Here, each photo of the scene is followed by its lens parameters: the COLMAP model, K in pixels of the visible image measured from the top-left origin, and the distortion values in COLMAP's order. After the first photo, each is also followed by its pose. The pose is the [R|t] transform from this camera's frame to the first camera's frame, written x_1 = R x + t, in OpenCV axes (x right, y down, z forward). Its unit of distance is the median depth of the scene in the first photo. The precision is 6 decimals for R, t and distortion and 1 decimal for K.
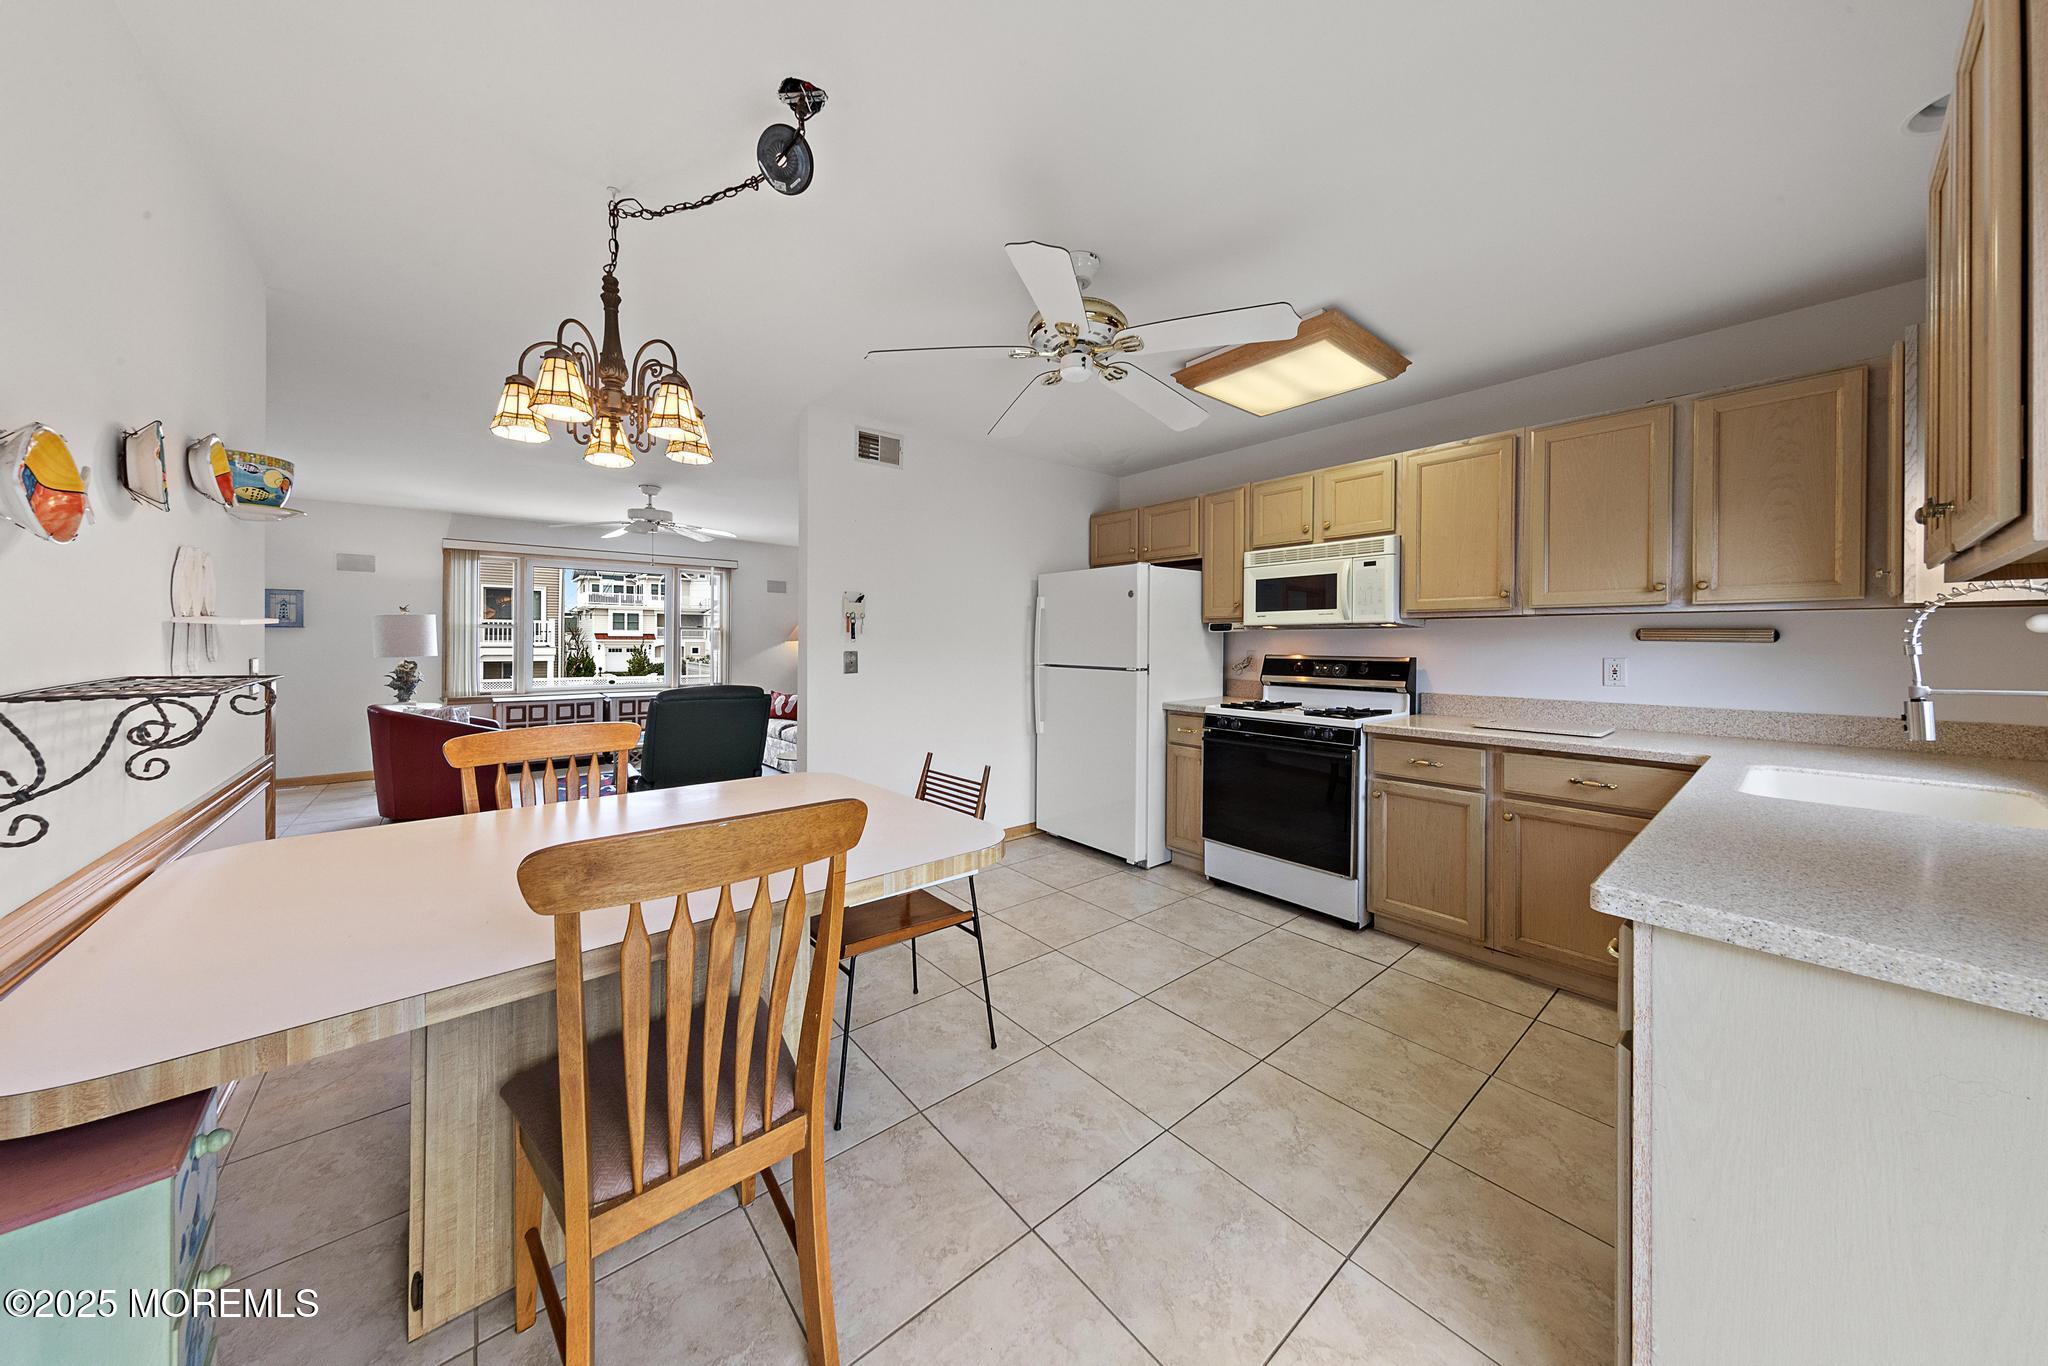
lens RADIAL K [[662.6, 0, 1024.1], [0, 662.6, 643.2], [0, 0, 1]] dist [0.002006, 0.000074]
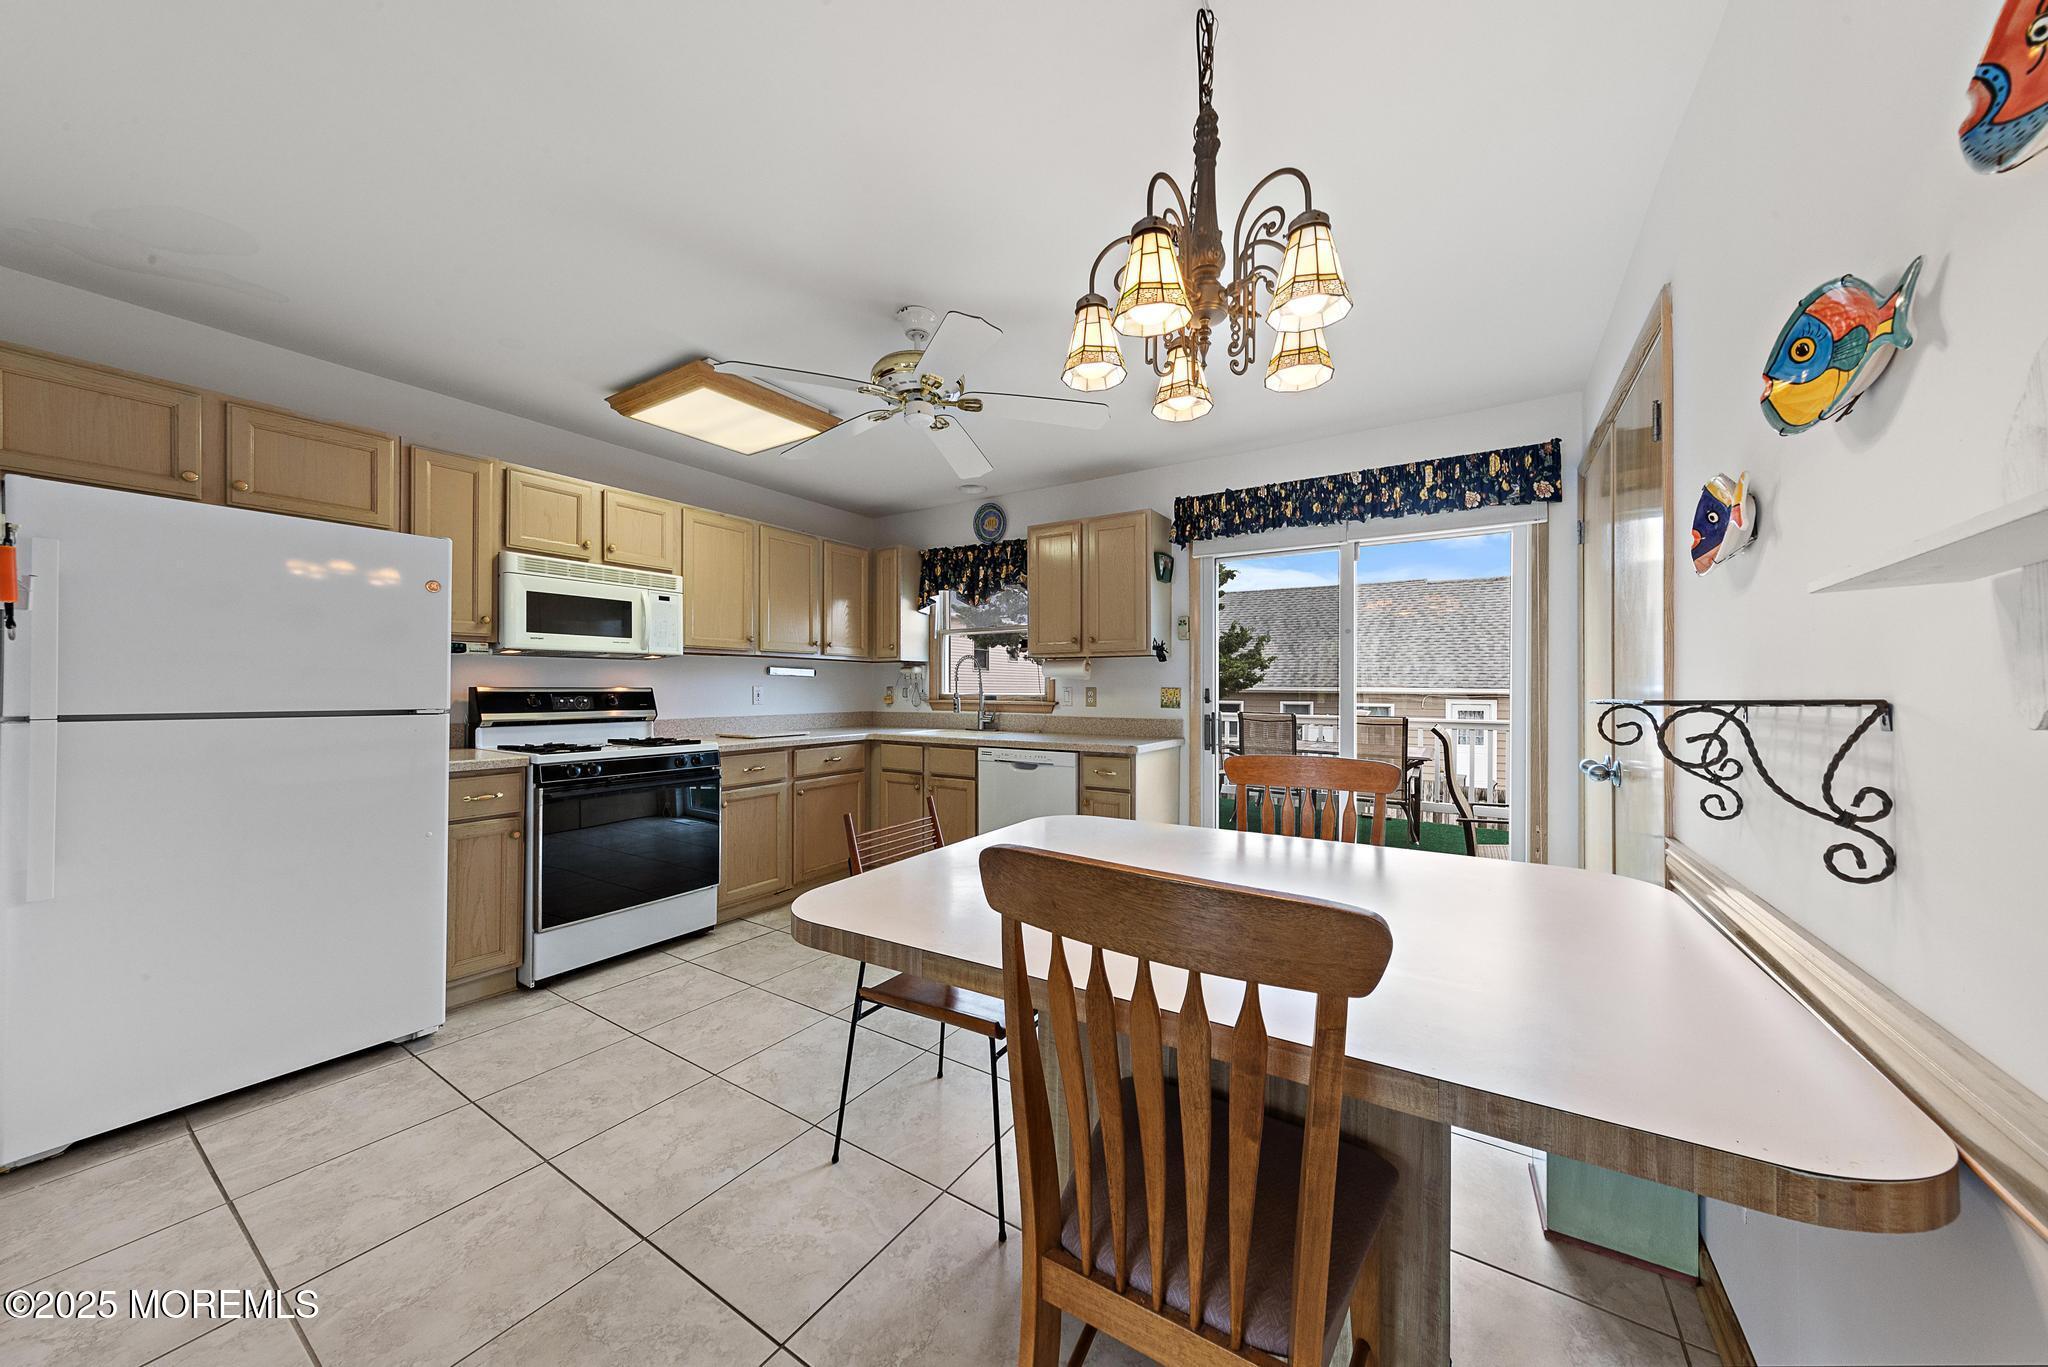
lens RADIAL K [[686.3, 0, 1029.3], [0, 686.3, 687.9], [0, 0, 1]] dist [0.005222, -0.000172]
pose [[-0.297411, -0.005448, 0.954734, -0.666296], [-0.002000, 0.999985, 0.005084, 0.015215], [-0.954747, -0.000398, -0.297418, 0.739171]]
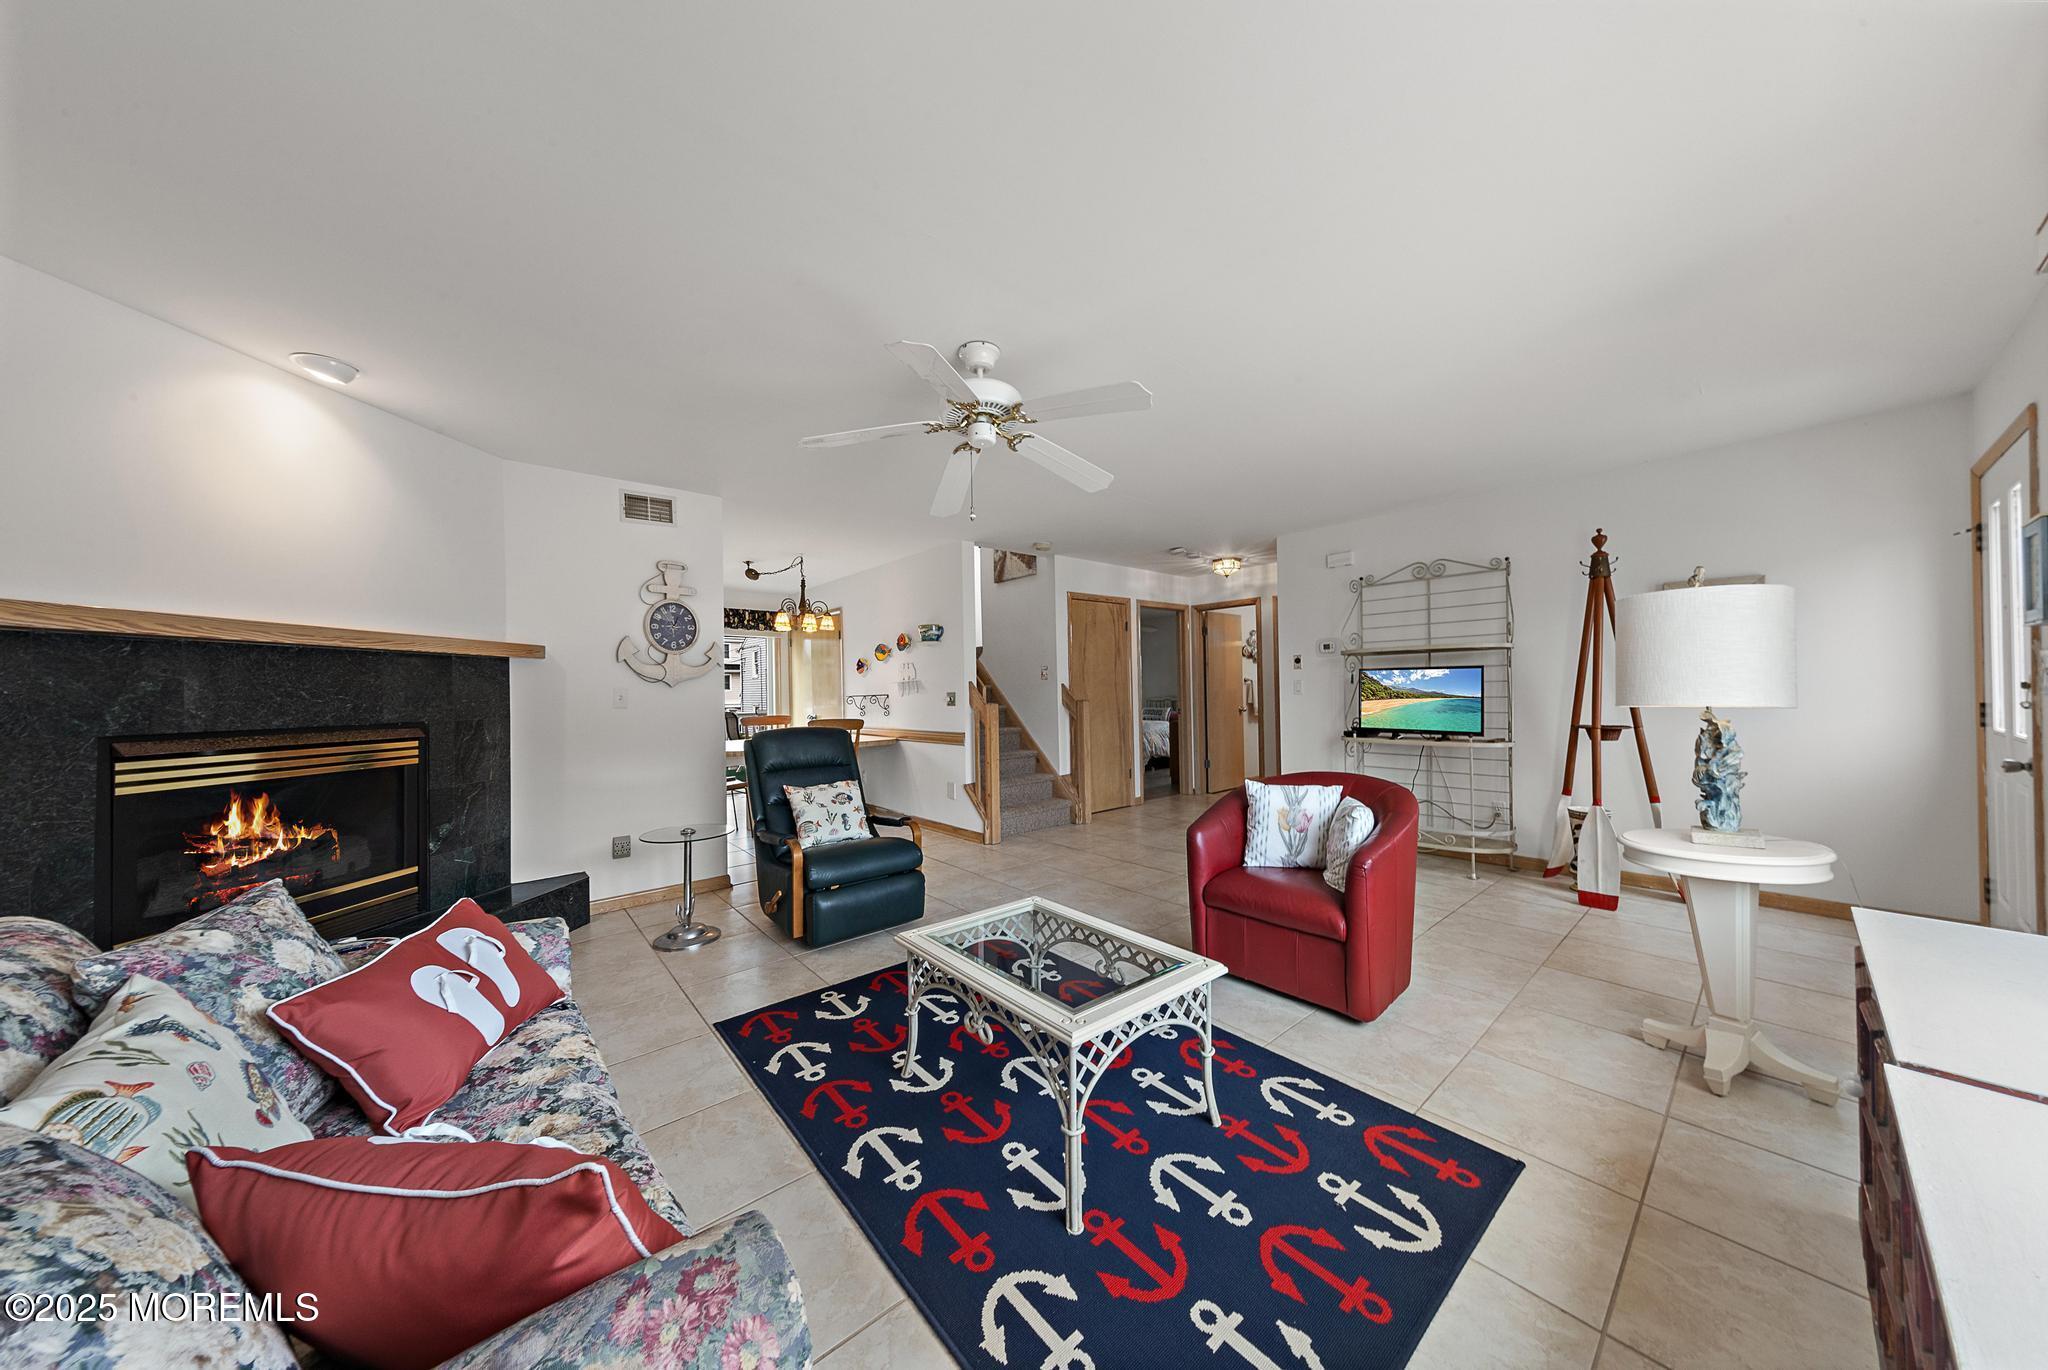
lens RADIAL K [[650.5, 0, 1032.1], [0, 650.5, 687.0], [0, 0, 1]] dist [0.013373, -0.000005]
pose [[-0.999877, 0.012337, -0.009666, -0.938160], [0.012370, 0.999918, -0.003360, 0.010115], [0.009623, -0.003479, -0.999948, 2.310101]]
